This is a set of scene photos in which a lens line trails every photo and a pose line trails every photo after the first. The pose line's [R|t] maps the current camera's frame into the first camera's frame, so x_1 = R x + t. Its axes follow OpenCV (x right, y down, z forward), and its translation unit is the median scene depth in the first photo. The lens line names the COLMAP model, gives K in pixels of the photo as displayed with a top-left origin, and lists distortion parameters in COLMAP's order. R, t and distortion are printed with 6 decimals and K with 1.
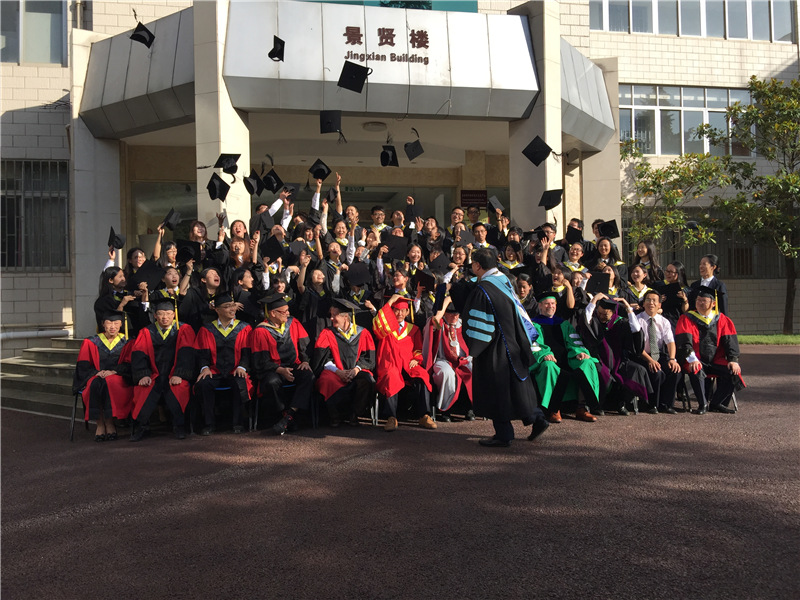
lens RADIAL K [[680.7, 0, 394.9], [0, 680.7, 297.3], [0, 0, 1]] dist [0.078298, -0.108670]
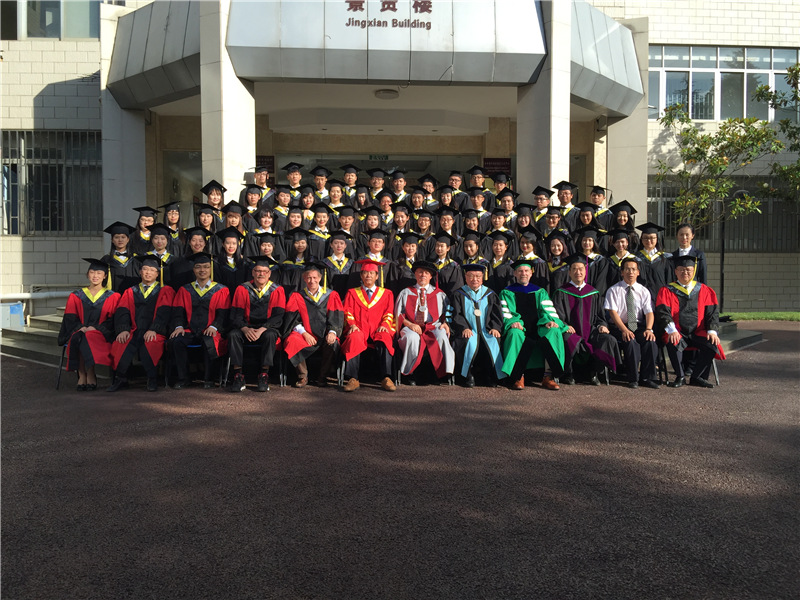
lens RADIAL K [[680.7, 0, 401.9], [0, 680.7, 295.0], [0, 0, 1]] dist [0.078298, -0.108670]
pose [[0.992510, 0.020833, -0.120373, 0.169850], [-0.016312, 0.999128, 0.038429, 0.008403], [0.121069, -0.036177, 0.991985, -0.005510]]
